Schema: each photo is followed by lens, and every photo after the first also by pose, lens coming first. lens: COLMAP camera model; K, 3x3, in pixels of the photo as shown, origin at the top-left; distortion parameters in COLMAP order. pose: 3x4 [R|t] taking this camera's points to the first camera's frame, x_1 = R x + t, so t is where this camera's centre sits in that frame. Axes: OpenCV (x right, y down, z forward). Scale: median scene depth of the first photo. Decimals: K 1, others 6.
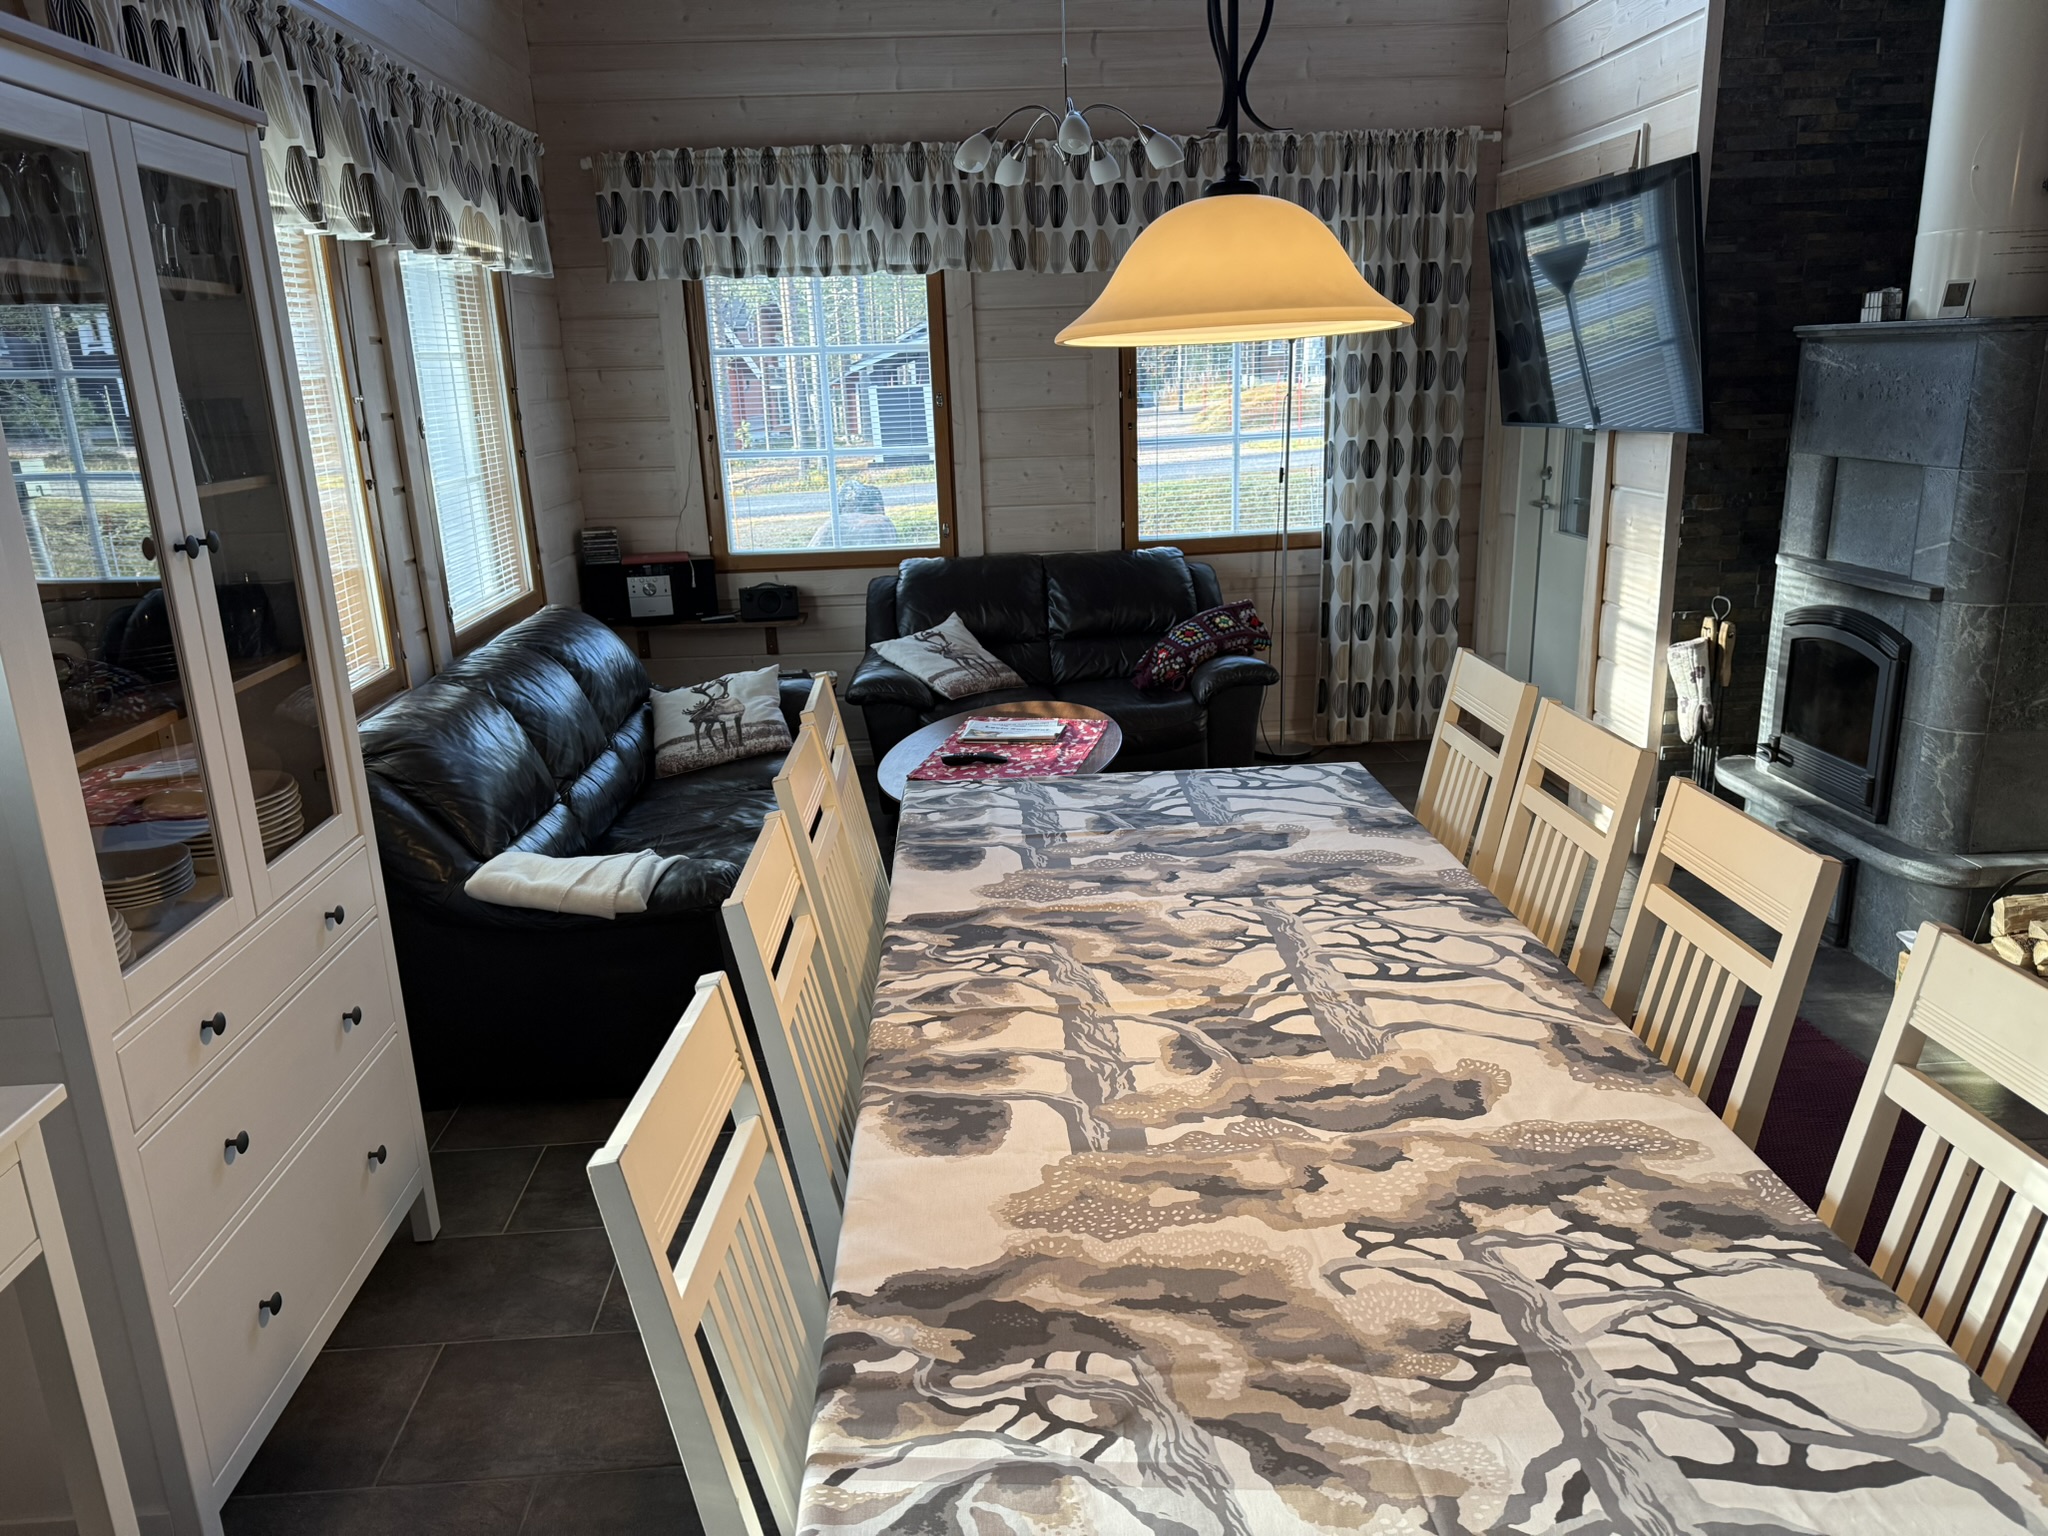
lens RADIAL K [[1458.9, 0, 1024.0], [0, 1458.9, 768.0], [0, 0, 1]] dist [0.072980, -0.090870]
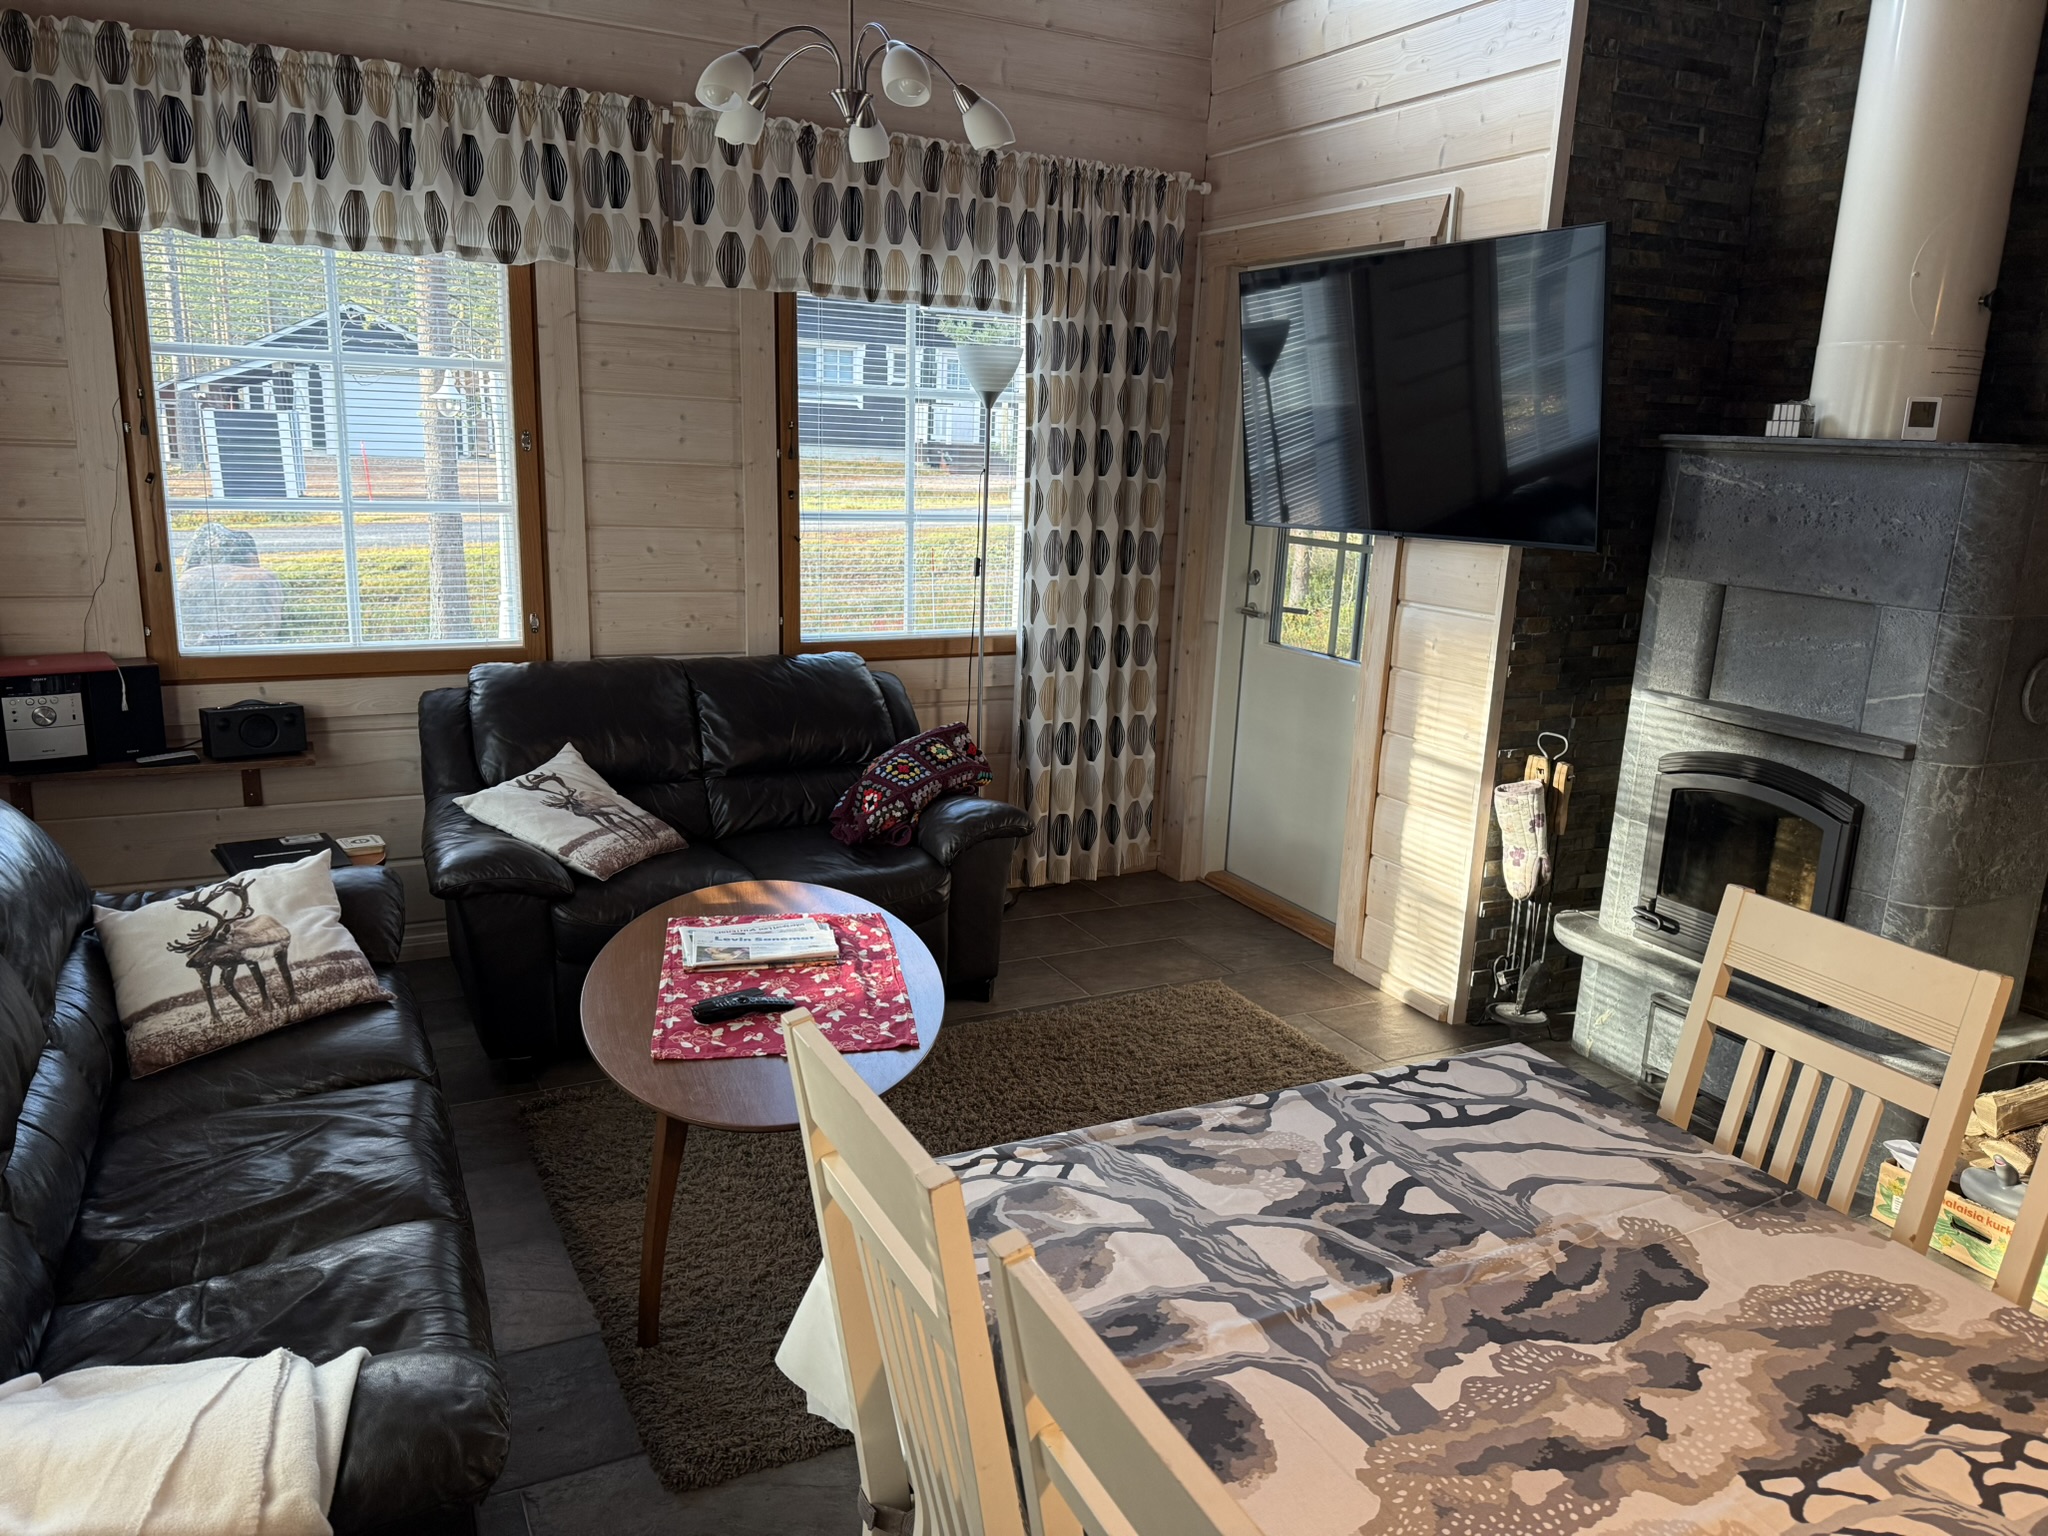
lens RADIAL K [[1424.8, 0, 1024.0], [0, 1424.8, 768.0], [0, 0, 1]] dist [0.008548, -0.007673]
pose [[0.909676, -0.026323, 0.414483, -0.138269], [0.040208, 0.998883, -0.024809, -0.071928], [-0.413367, 0.039234, 0.909719, 0.298895]]
